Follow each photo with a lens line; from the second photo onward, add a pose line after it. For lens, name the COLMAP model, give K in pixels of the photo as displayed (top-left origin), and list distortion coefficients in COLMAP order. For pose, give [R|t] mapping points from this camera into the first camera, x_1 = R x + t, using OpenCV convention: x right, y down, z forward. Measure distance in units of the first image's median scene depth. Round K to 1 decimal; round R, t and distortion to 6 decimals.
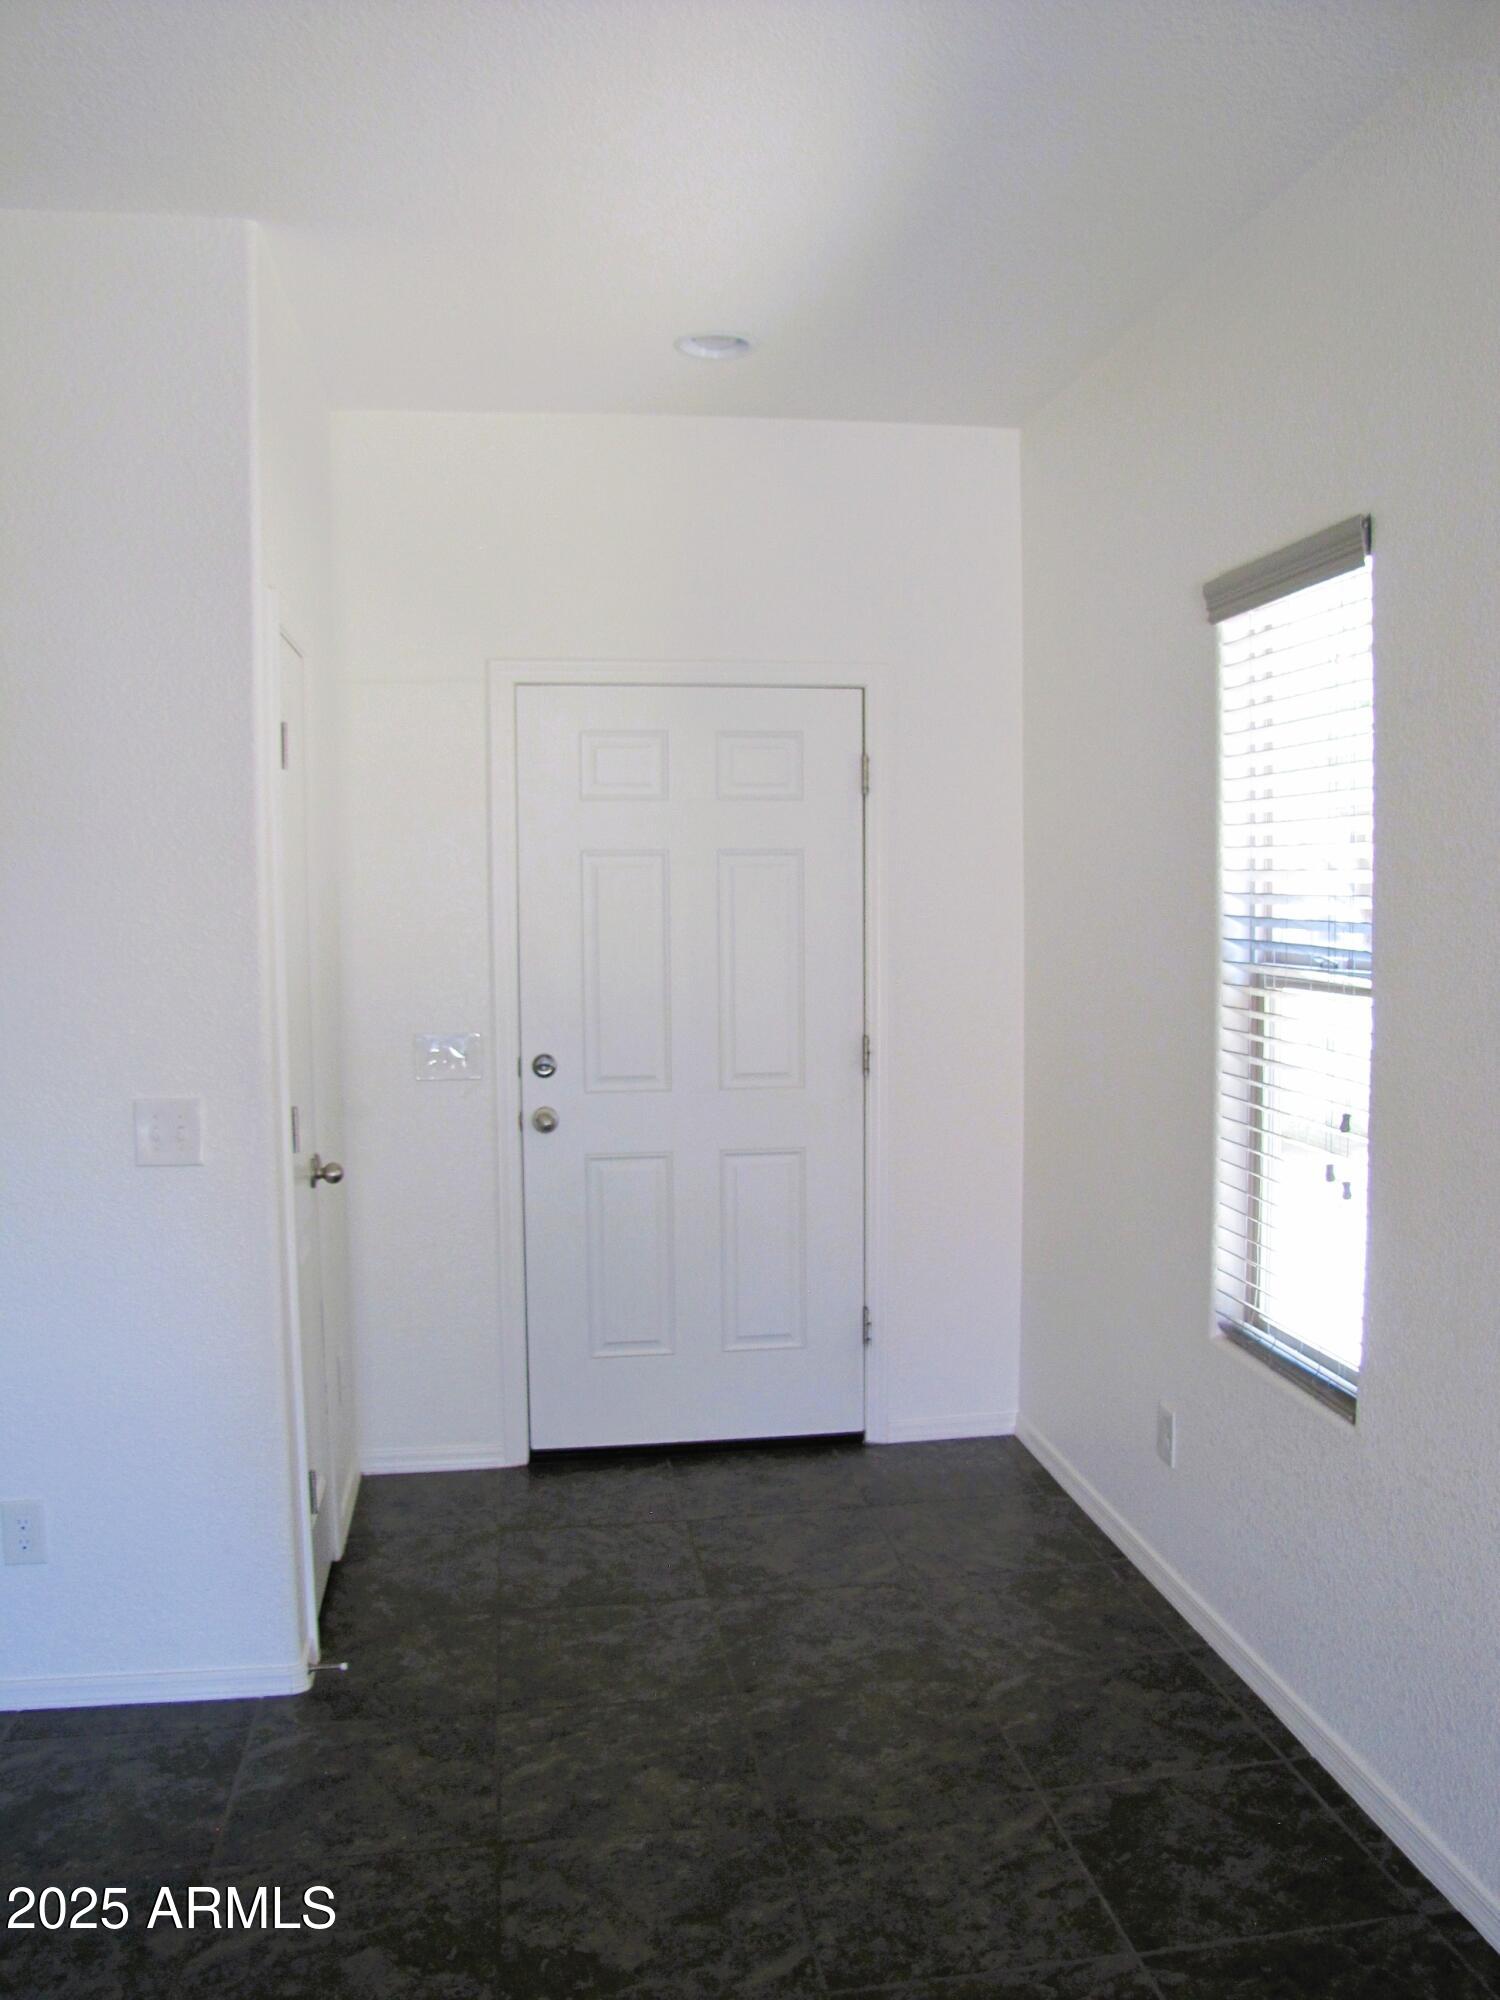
lens RADIAL K [[1734.5, 0, 757.8], [0, 1734.5, 1002.4], [0, 0, 1]] dist [-0.112374, 0.046243]
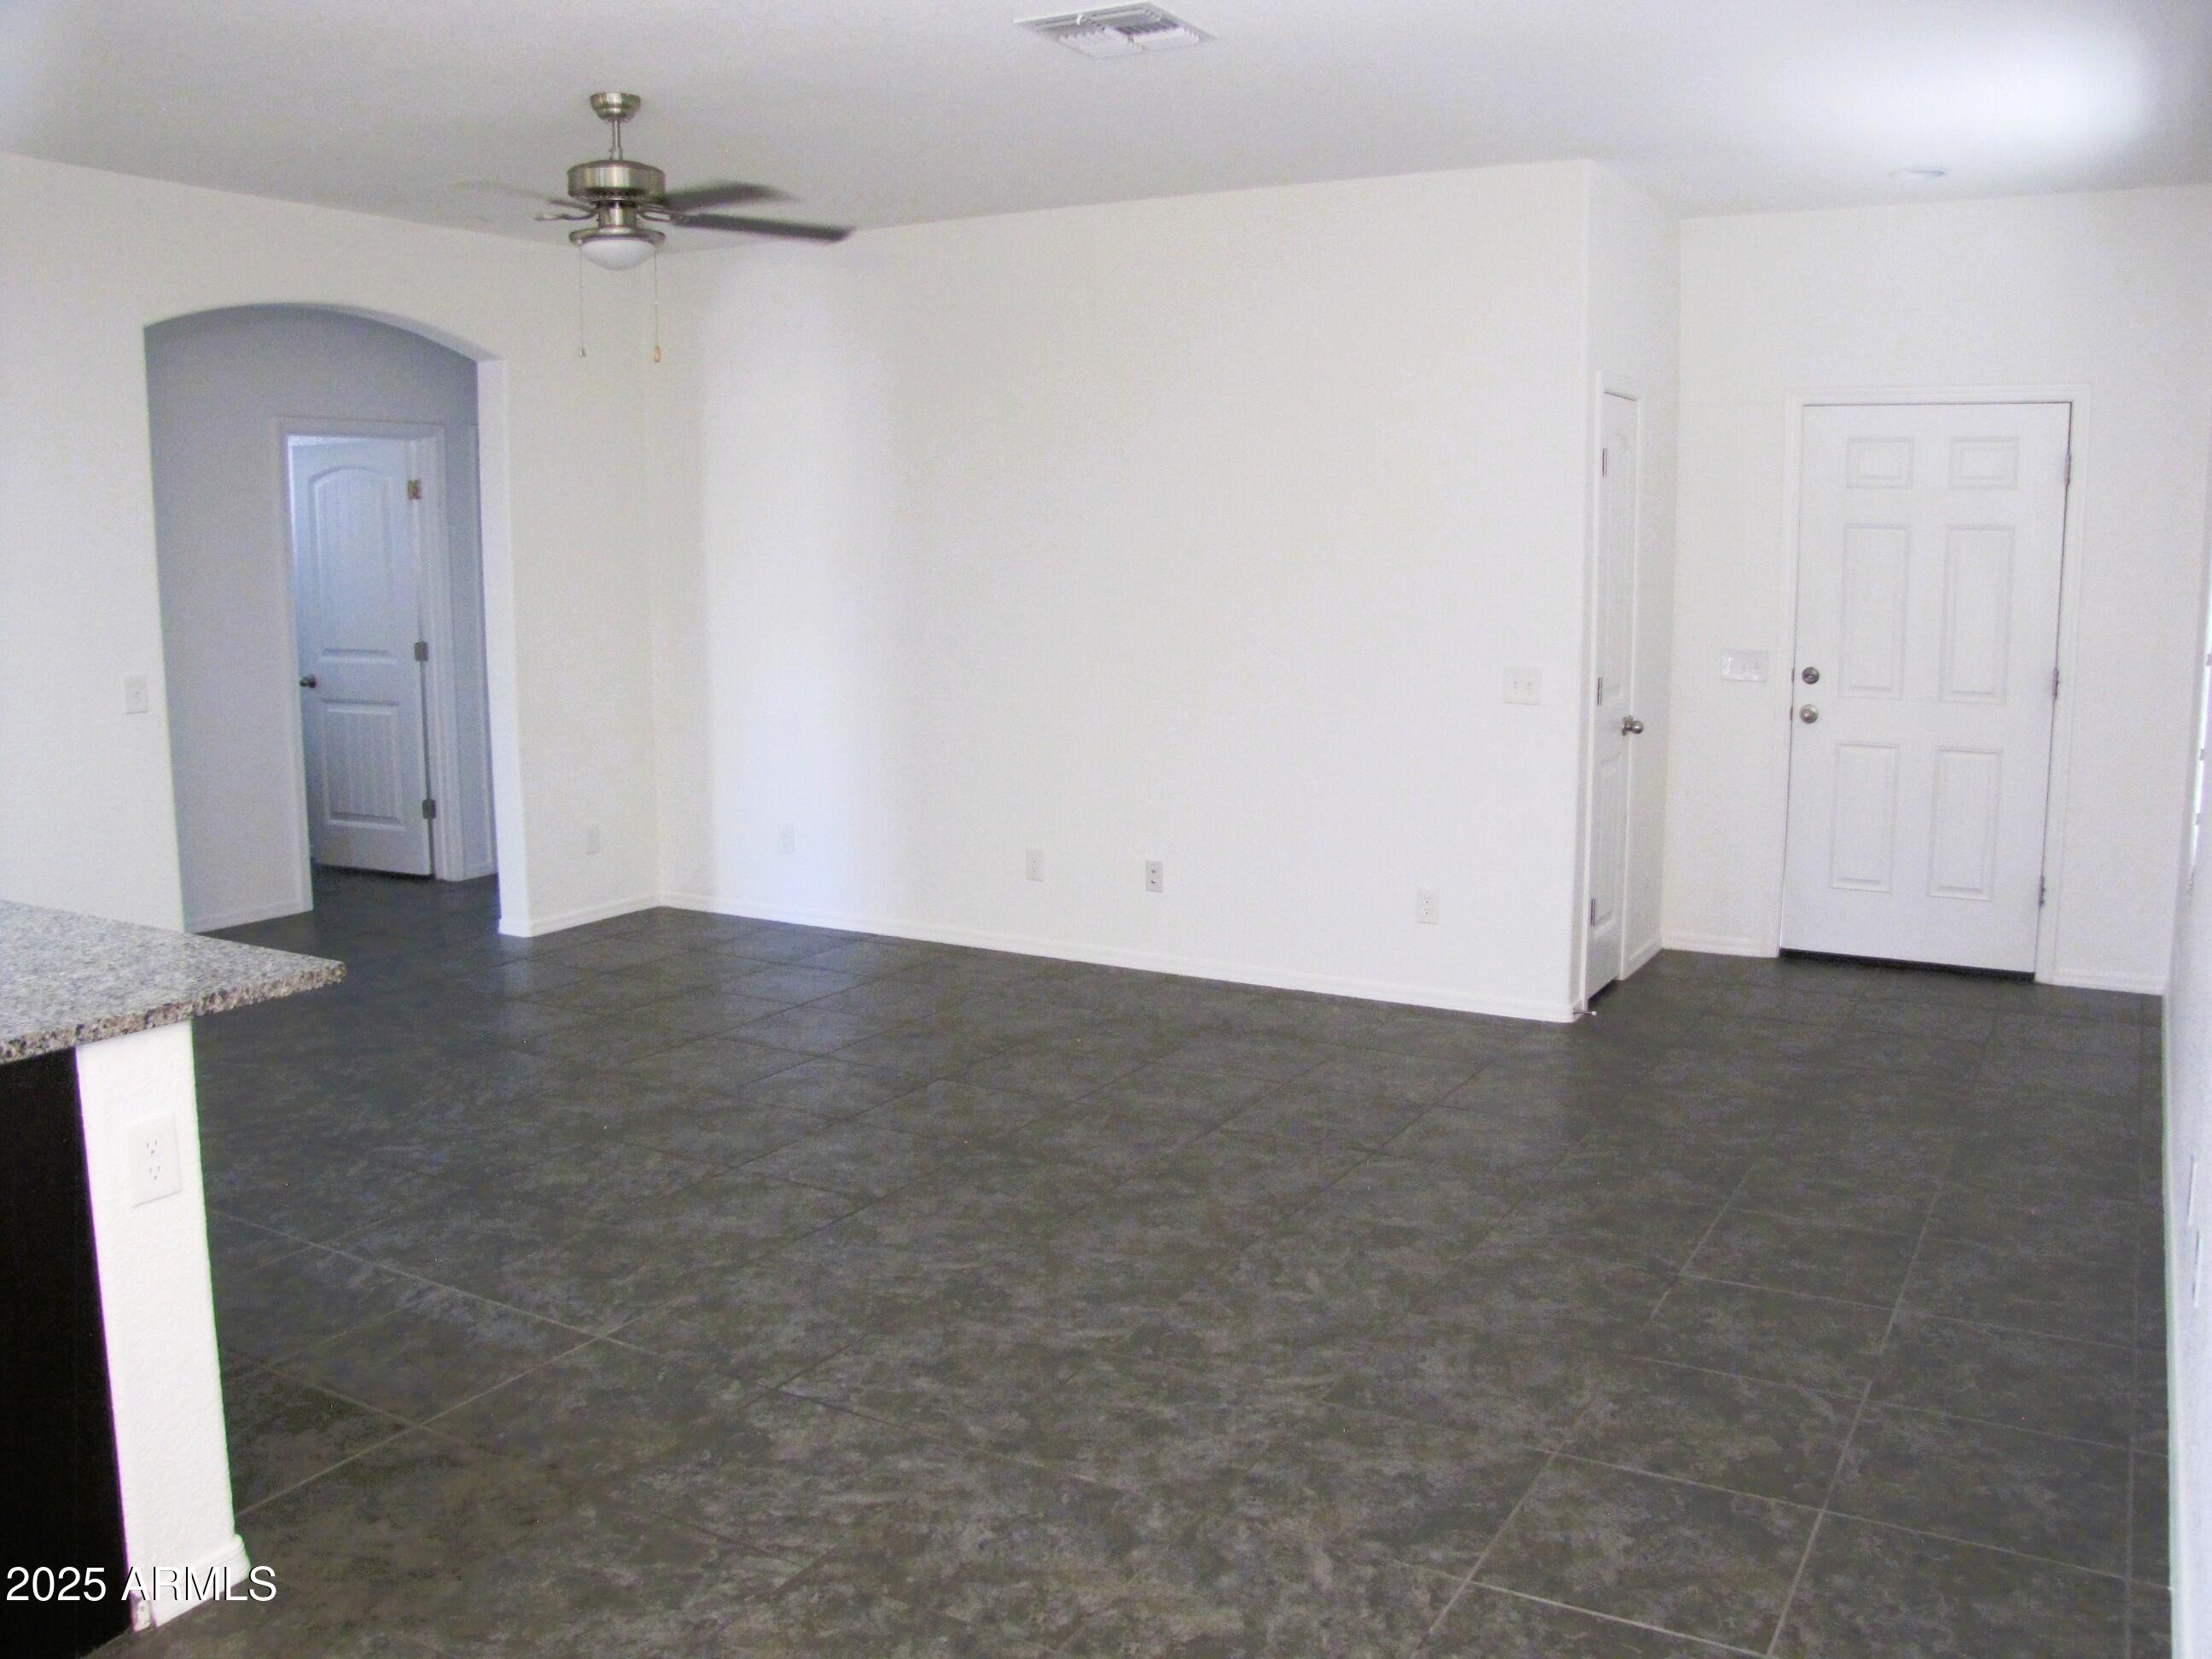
lens RADIAL K [[1918.3, 0, 1109.2], [0, 1918.3, 830.6], [0, 0, 1]] dist [-0.112374, 0.046243]
pose [[0.784594, 0.106375, -0.610817, 0.378829], [-0.053261, 0.993094, 0.104535, 0.031453], [0.617718, -0.049485, 0.784841, -0.565499]]
